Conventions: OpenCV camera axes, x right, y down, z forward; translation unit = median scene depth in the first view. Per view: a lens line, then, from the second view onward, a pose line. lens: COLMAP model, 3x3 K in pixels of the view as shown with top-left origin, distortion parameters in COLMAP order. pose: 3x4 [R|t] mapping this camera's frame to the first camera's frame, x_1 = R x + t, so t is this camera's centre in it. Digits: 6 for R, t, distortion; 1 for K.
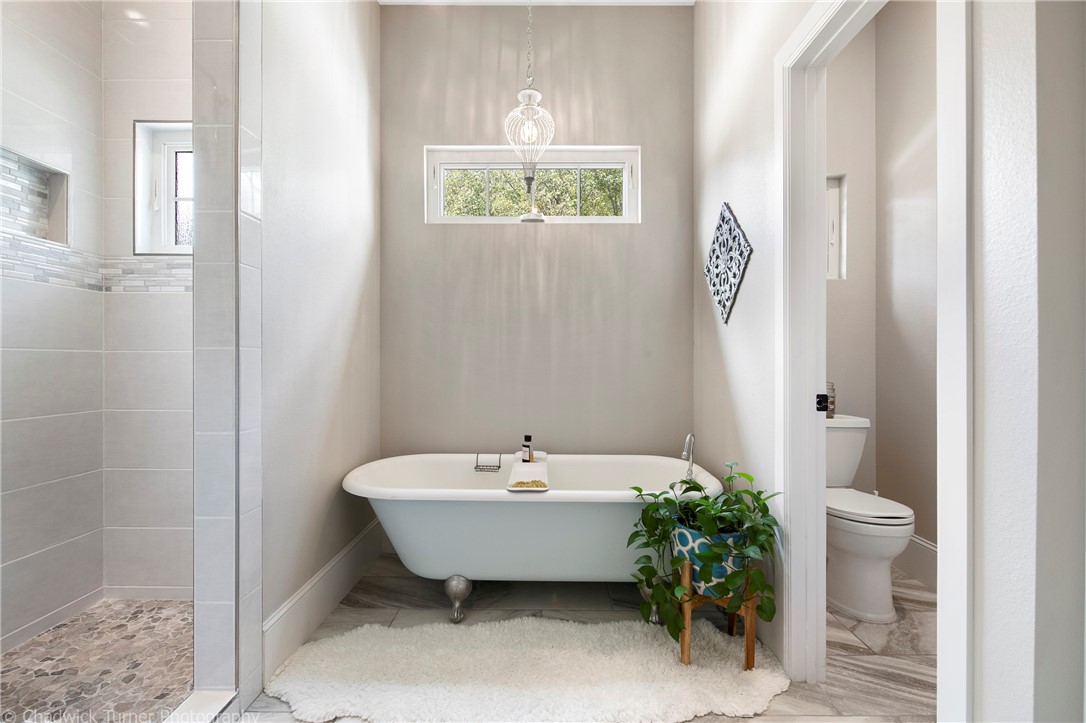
lens RADIAL K [[478.0, 0, 544.6], [0, 478.0, 360.7], [0, 0, 1]] dist [-0.002648, -0.001283]
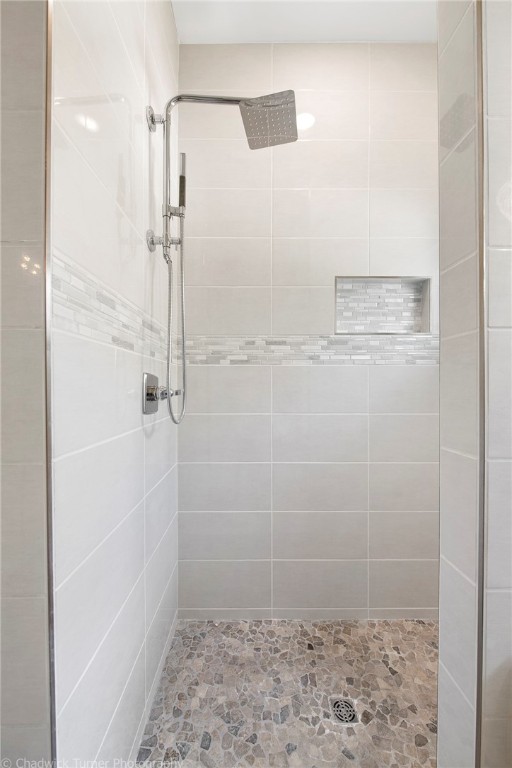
lens RADIAL K [[303.9, 0, 256.1], [0, 303.9, 388.7], [0, 0, 1]] dist [-0.001694, -0.001805]
pose [[0.004692, 0.004980, -0.999977, -0.186729], [-0.003098, 0.999983, 0.004965, -0.099951], [0.999984, 0.003075, 0.004708, 0.556096]]
